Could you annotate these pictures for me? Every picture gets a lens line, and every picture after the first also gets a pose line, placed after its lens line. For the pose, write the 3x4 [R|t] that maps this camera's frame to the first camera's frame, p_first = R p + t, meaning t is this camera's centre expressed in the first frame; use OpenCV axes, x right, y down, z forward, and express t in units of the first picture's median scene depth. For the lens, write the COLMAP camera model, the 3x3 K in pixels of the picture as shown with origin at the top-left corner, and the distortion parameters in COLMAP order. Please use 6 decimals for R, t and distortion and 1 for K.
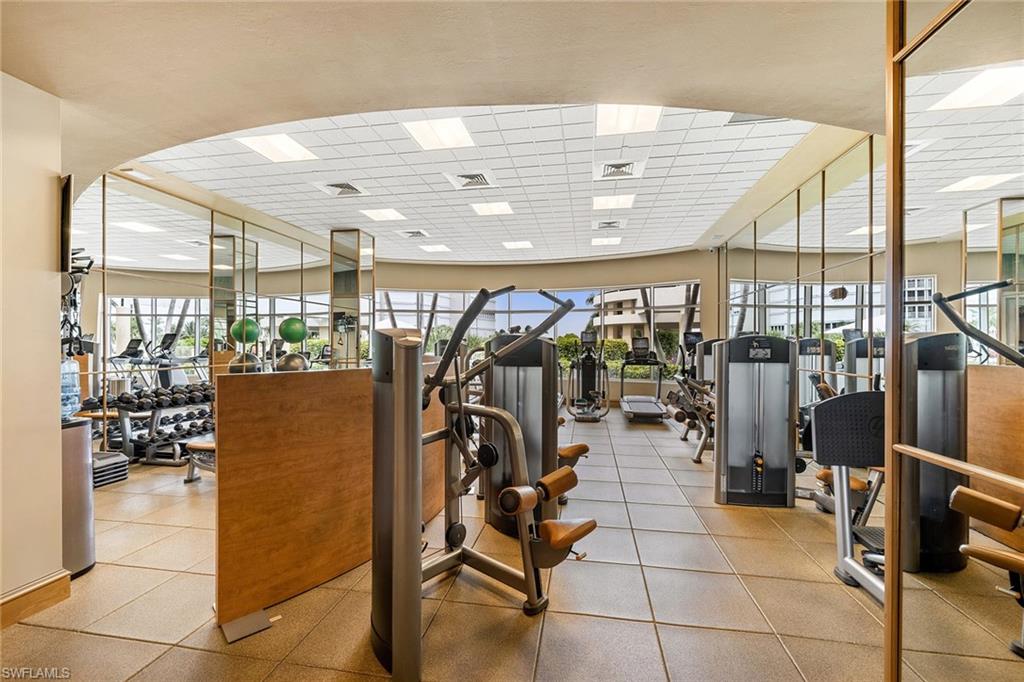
lens RADIAL K [[425.7, 0, 511.5], [0, 425.7, 347.1], [0, 0, 1]] dist [-0.001107, -0.000270]
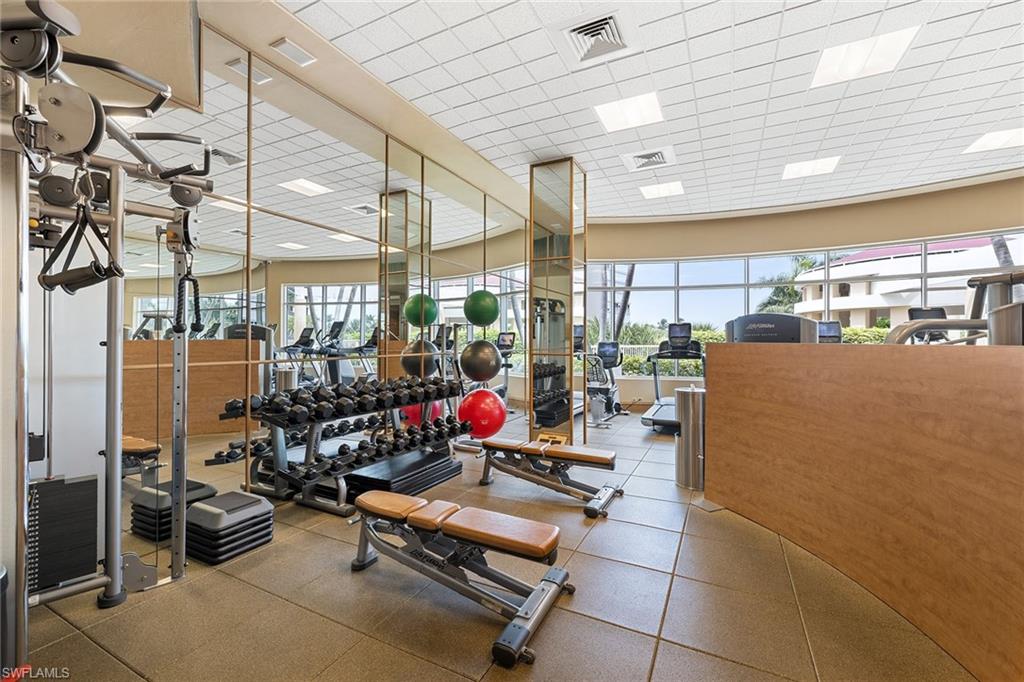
lens RADIAL K [[425.7, 0, 511.5], [0, 425.7, 338.1], [0, 0, 1]] dist [-0.001107, -0.000270]
pose [[0.957393, 0.003246, -0.288770, -0.221702], [-0.005986, 0.999945, -0.008604, 0.014307], [0.288726, 0.009966, 0.957360, 0.284109]]
